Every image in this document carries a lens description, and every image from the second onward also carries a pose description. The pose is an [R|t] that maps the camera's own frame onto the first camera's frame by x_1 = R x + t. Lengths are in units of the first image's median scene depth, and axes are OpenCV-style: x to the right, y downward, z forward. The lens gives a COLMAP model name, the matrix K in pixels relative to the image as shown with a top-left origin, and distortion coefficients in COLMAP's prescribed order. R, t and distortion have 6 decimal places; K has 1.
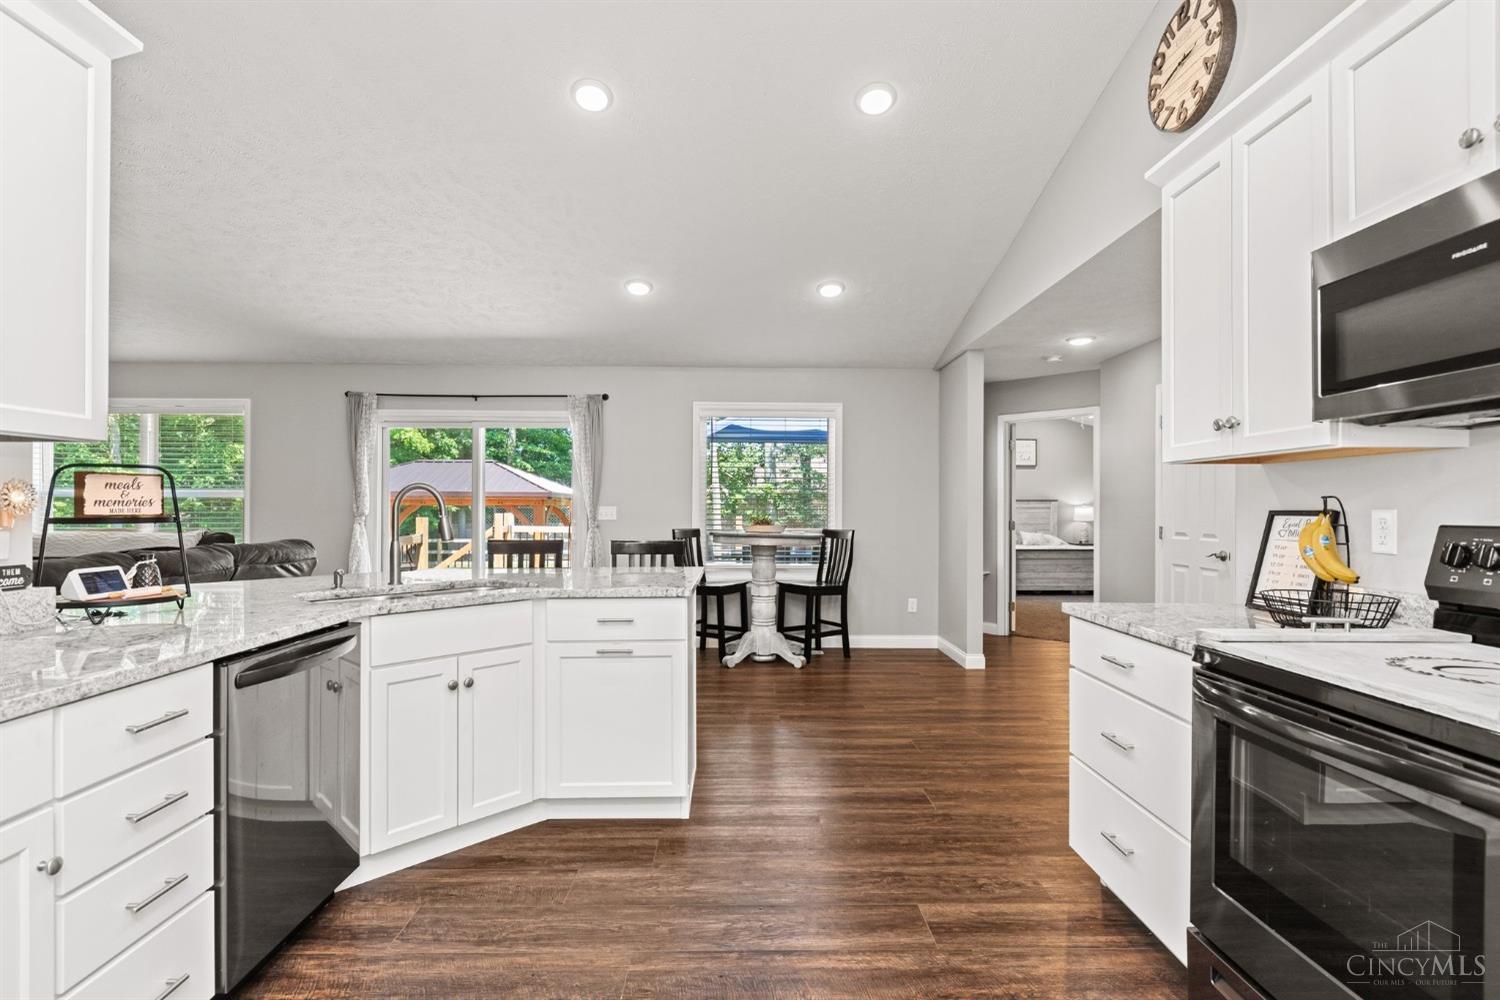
lens RADIAL K [[722.3, 0, 754.4], [0, 722.3, 505.6], [0, 0, 1]] dist [0.003225, -0.010742]
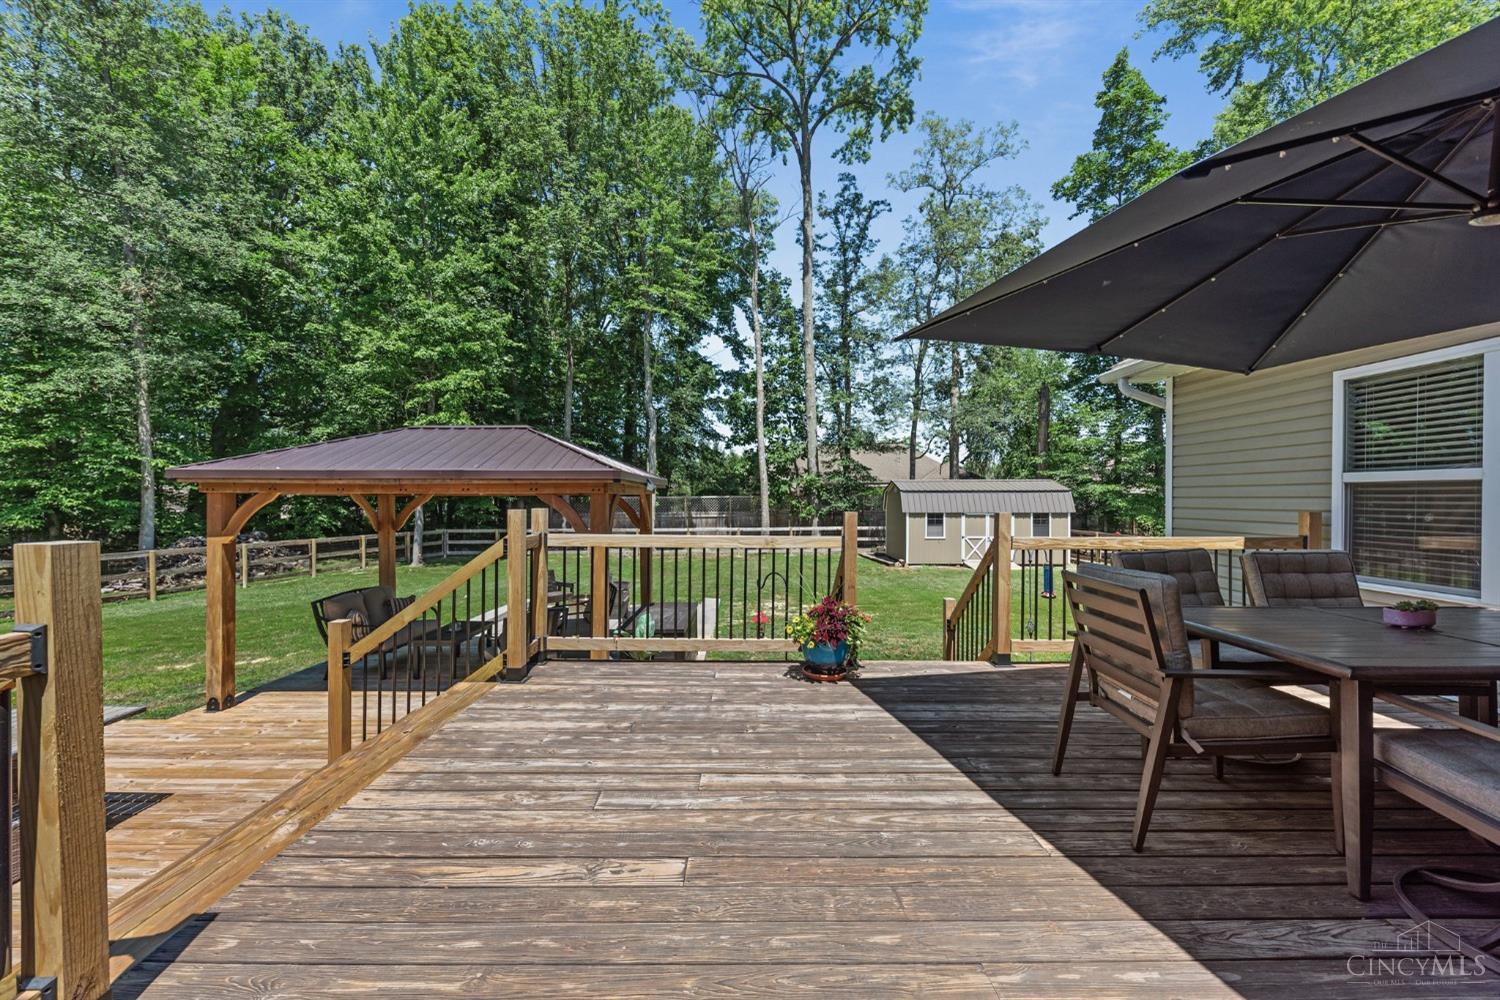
lens RADIAL K [[571.1, 0, 750.0], [0, 571.1, 500.0], [0, 0, 1]] dist [0.000557, -0.000080]
pose [[0.999818, -0.001853, -0.019004, -0.363495], [0.001966, 0.999981, 0.005913, 0.008163], [0.018992, -0.005949, 0.999802, 1.175476]]
